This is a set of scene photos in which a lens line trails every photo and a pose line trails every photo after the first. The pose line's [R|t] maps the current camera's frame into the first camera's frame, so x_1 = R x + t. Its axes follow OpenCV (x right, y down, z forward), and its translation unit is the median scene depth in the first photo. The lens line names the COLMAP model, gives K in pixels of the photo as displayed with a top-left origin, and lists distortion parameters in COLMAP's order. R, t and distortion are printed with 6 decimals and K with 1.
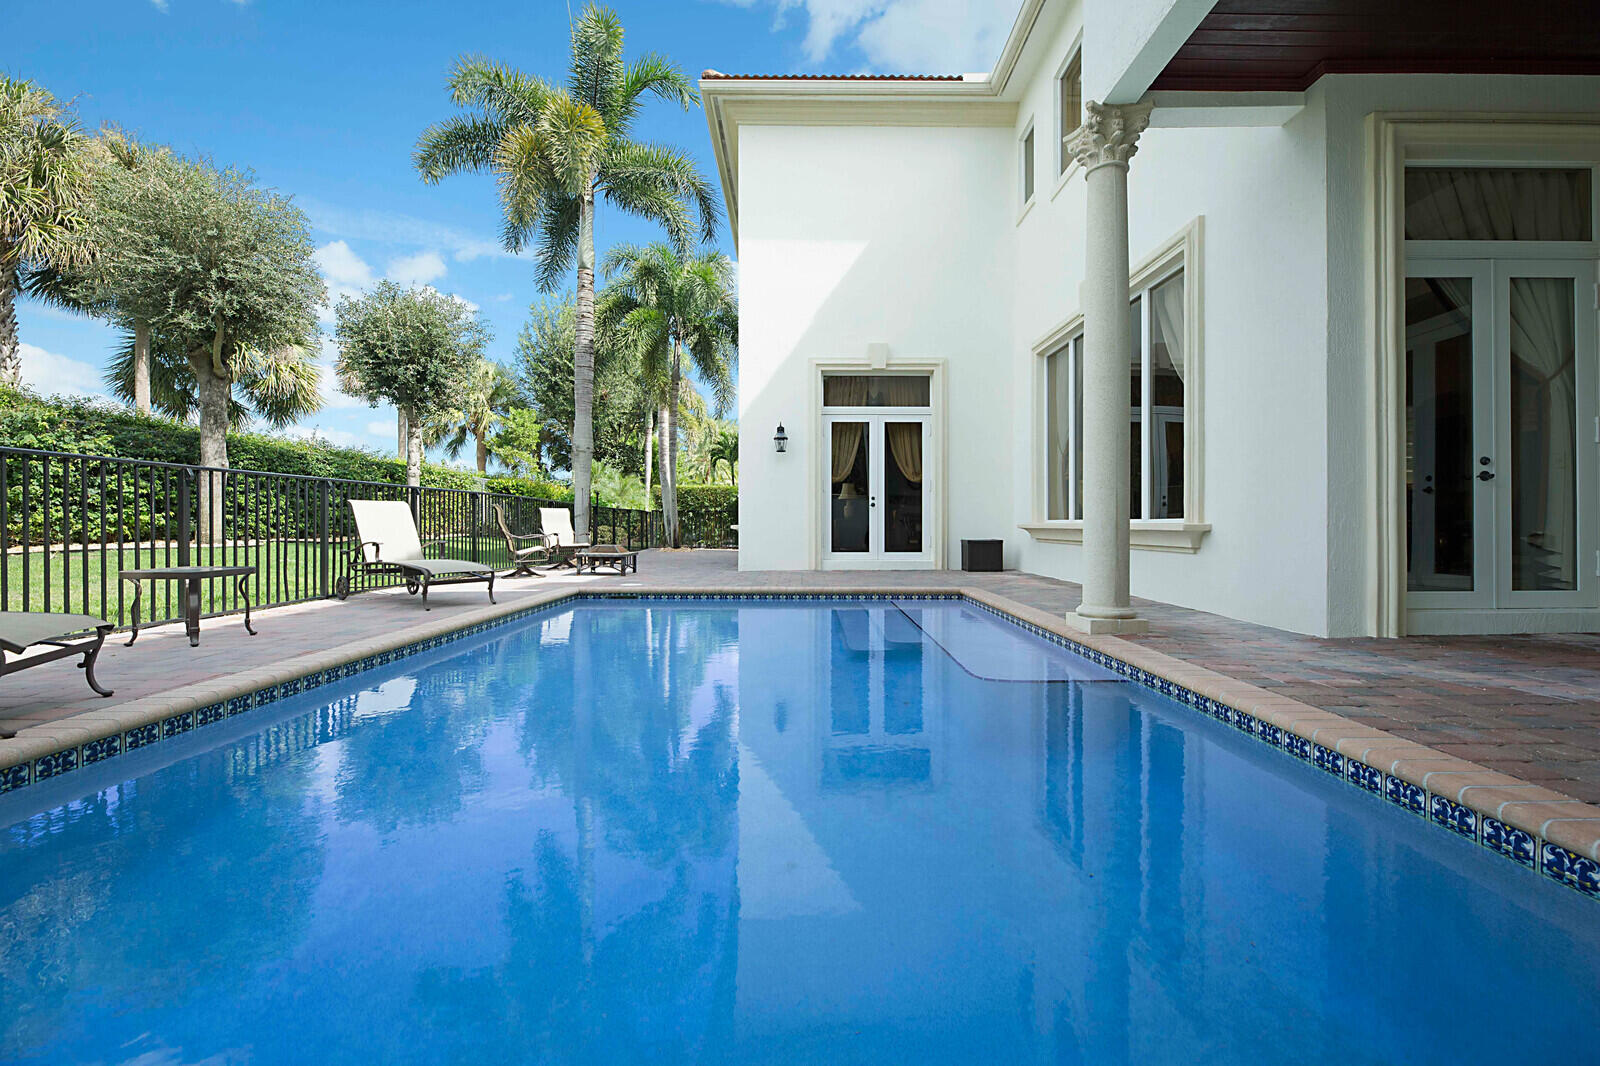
lens RADIAL K [[666.1, 0, 803.4], [0, 666.1, 529.3], [0, 0, 1]] dist [-0.000429, -0.000116]
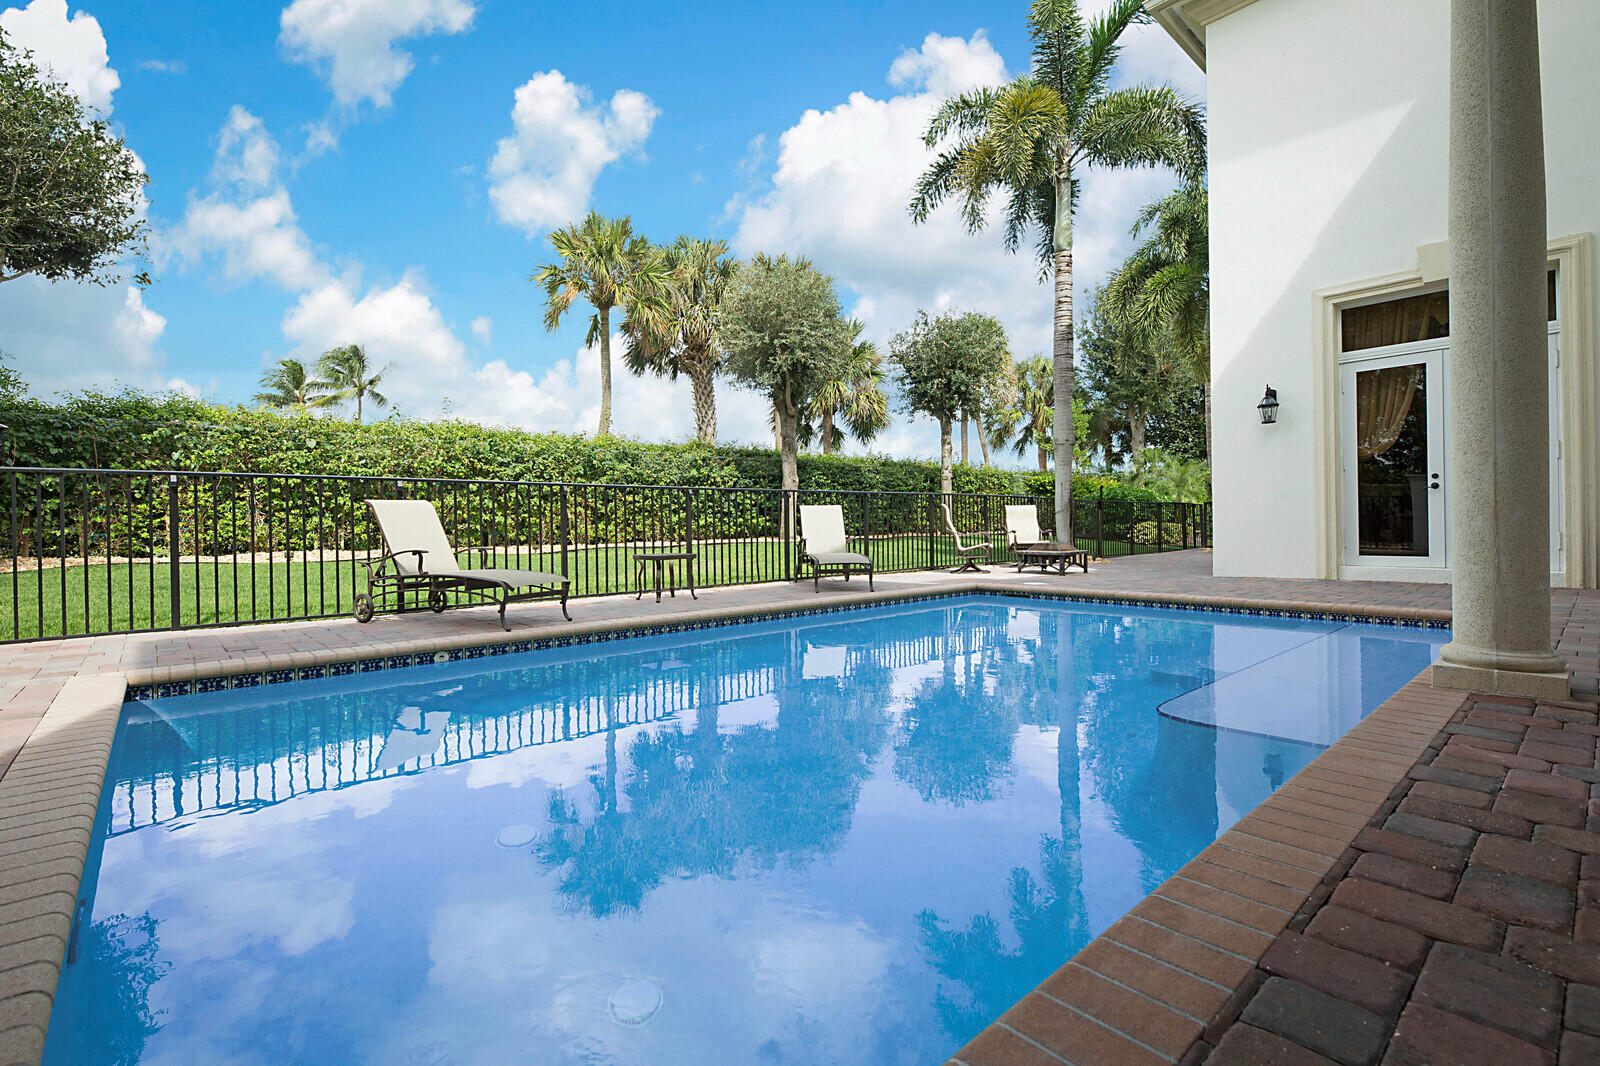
lens RADIAL K [[726.4, 0, 797.2], [0, 726.4, 529.3], [0, 0, 1]] dist [0.001361, 0.000120]
pose [[0.659852, -0.006230, -0.751370, 0.234545], [0.009380, 0.999956, -0.000053, 0.000986], [0.751337, -0.007013, 0.659881, 0.040438]]
